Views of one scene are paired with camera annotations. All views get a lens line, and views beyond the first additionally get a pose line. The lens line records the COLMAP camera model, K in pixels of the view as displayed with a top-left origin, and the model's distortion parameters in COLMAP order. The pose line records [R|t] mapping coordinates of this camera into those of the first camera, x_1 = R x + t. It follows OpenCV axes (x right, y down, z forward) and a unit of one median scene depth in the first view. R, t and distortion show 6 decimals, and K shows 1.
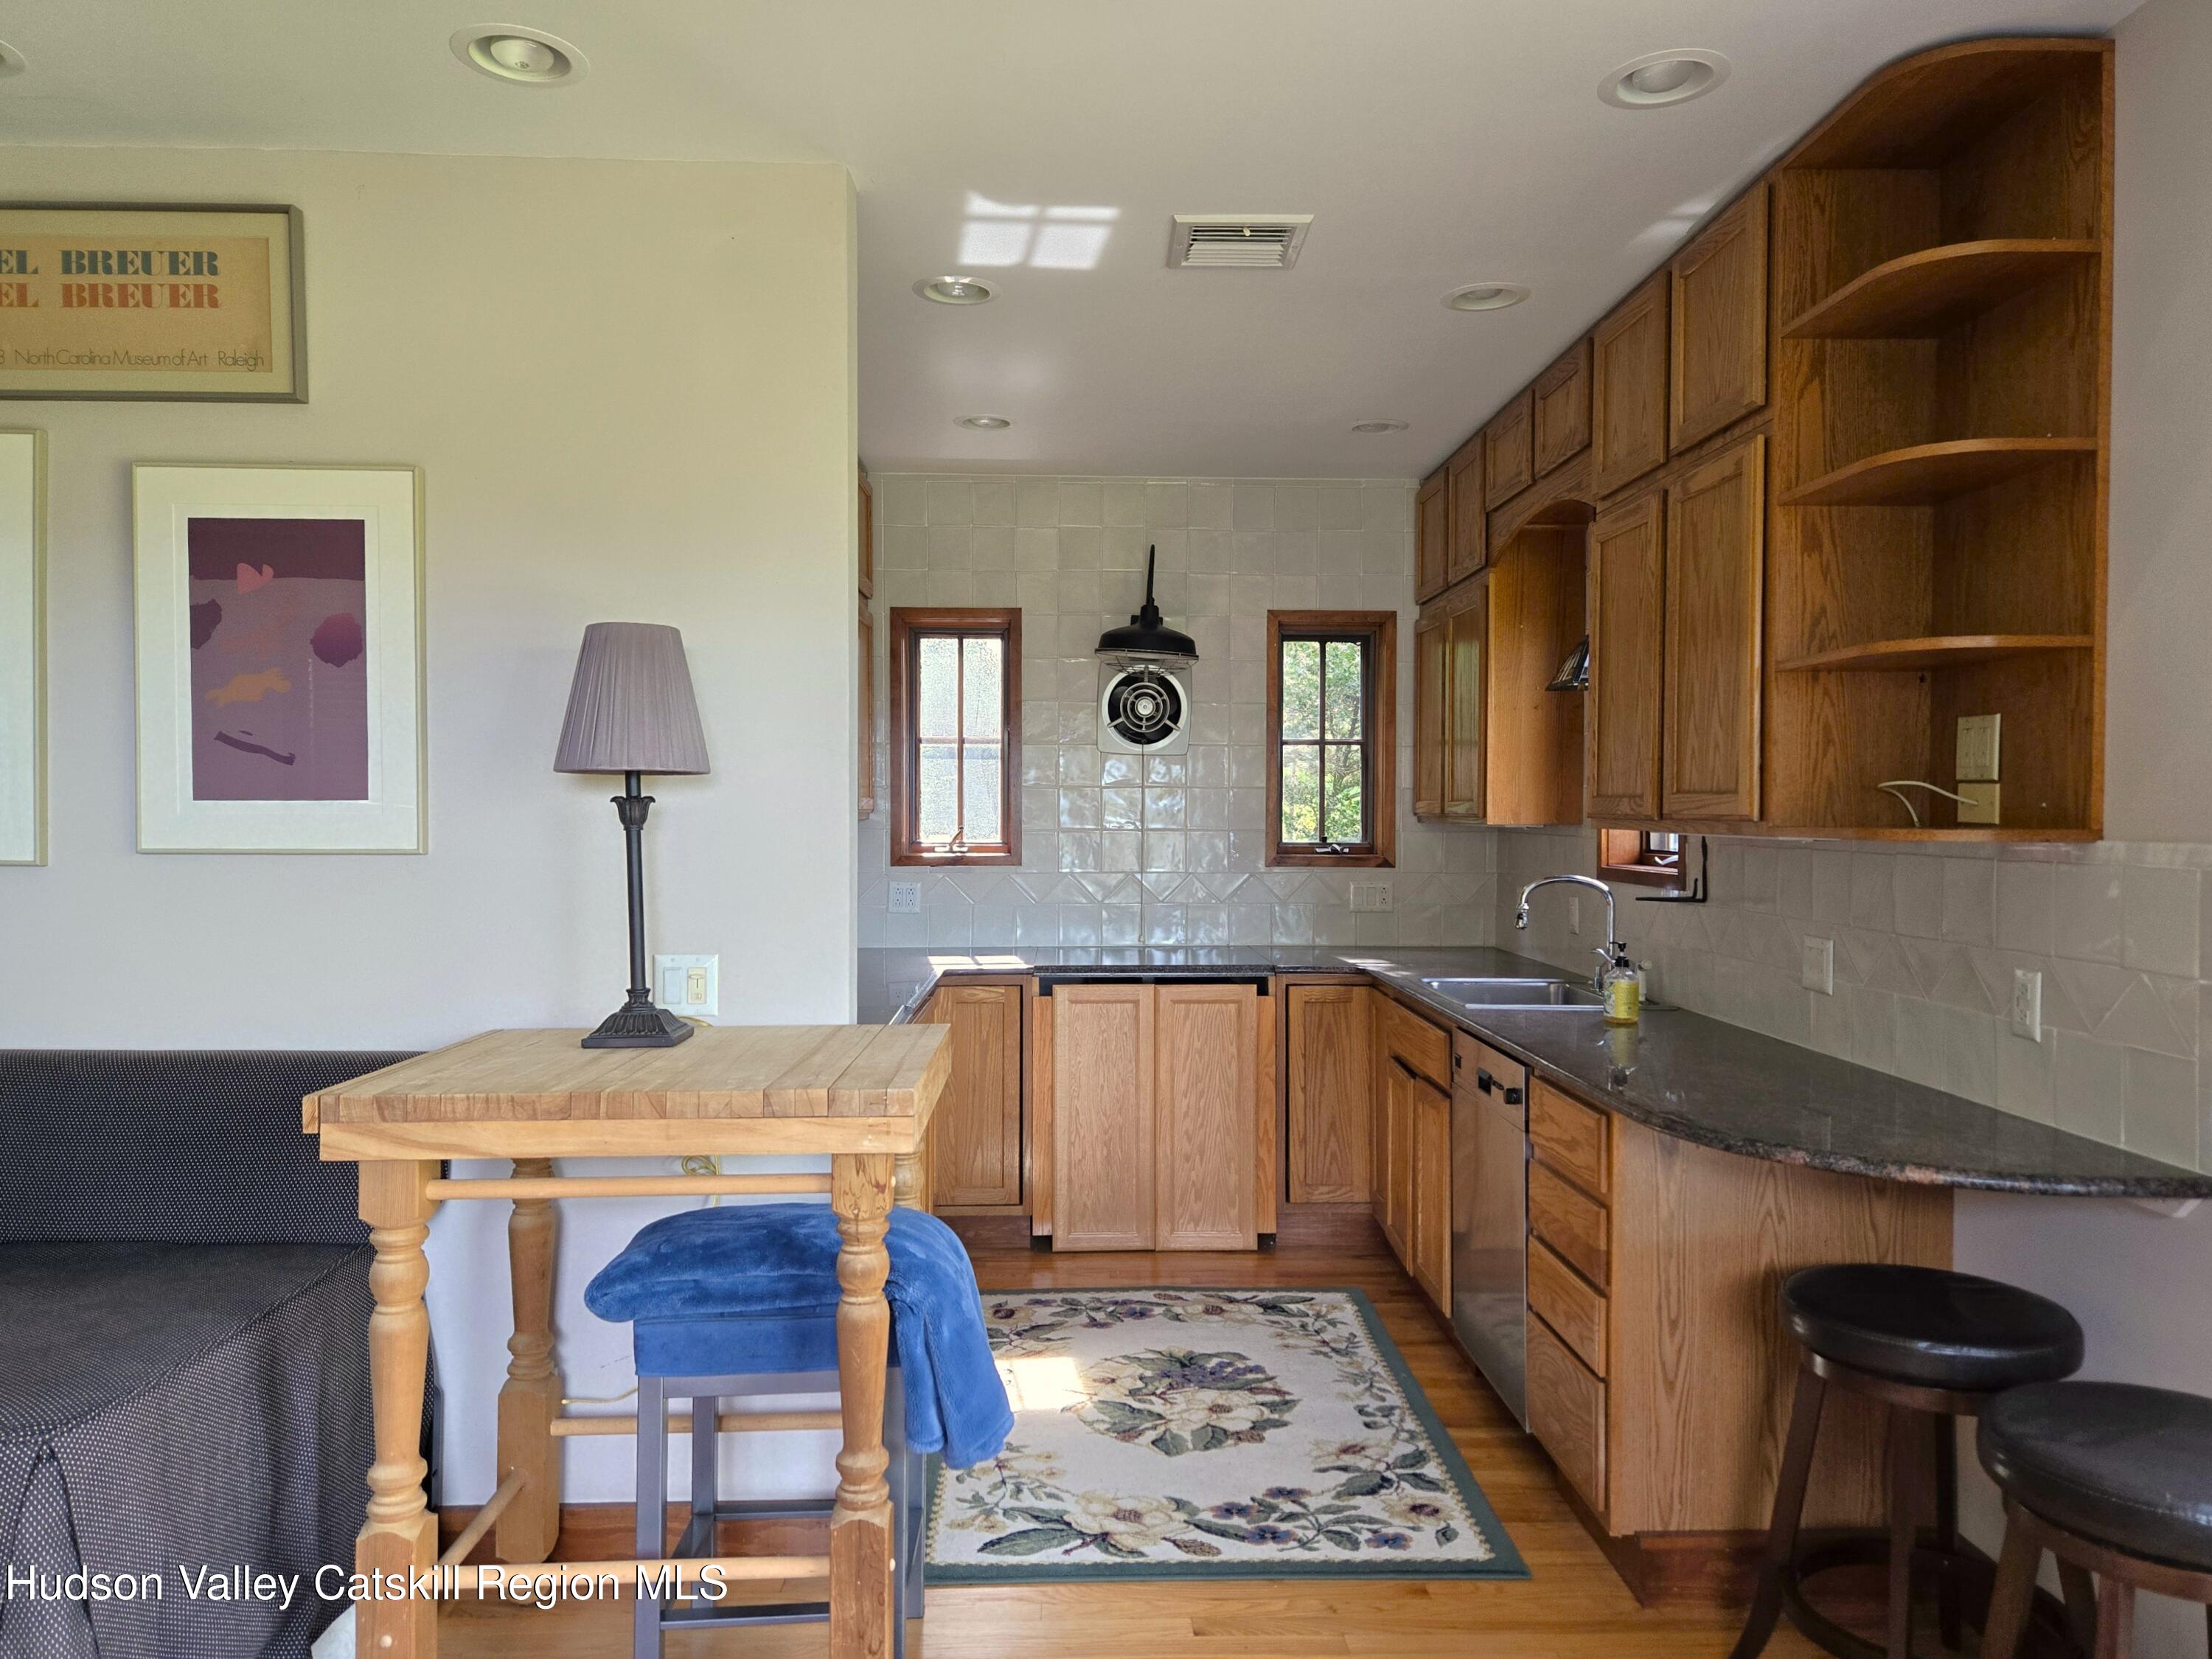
lens RADIAL K [[1497.5, 0, 1133.1], [0, 1497.5, 841.0], [0, 0, 1]] dist [0.084237, -0.074951]
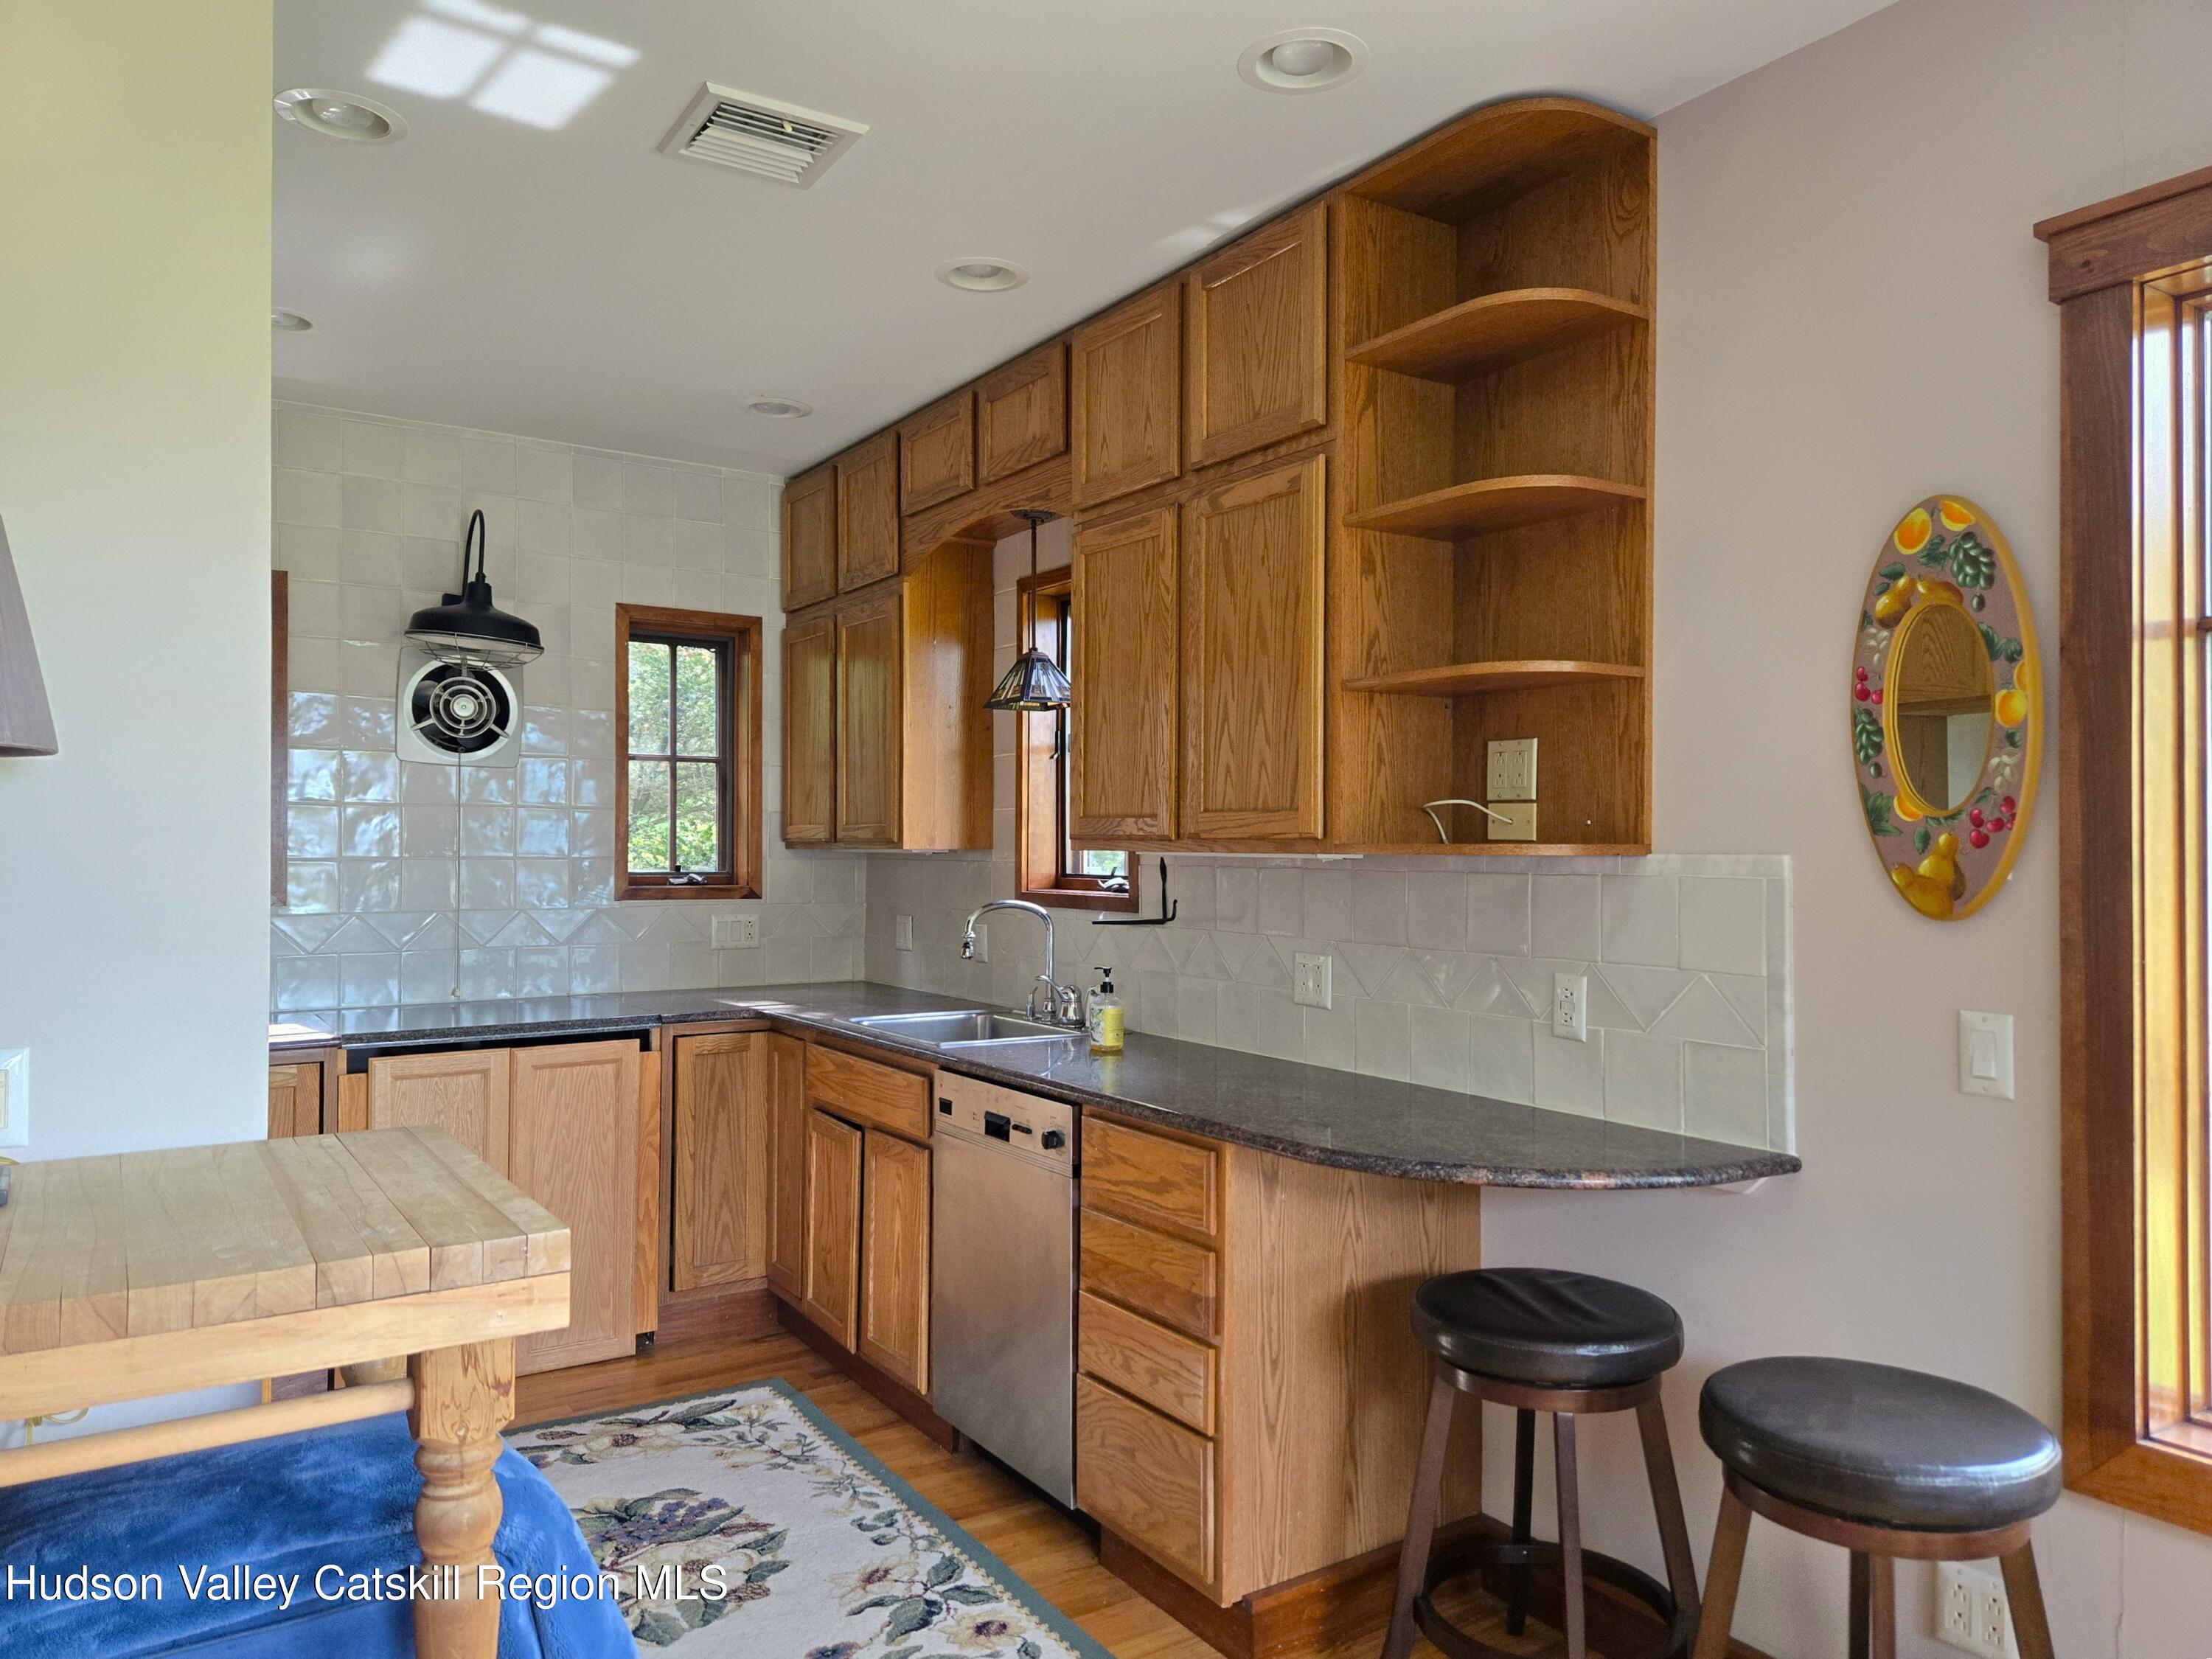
lens RADIAL K [[1497.5, 0, 1133.1], [0, 1497.5, 841.0], [0, 0, 1]] dist [0.084237, -0.074951]
pose [[0.860186, 0.001479, 0.509979, -0.177672], [0.010081, 0.999751, -0.019904, 0.005958], [-0.509881, 0.022262, 0.859957, 0.188698]]
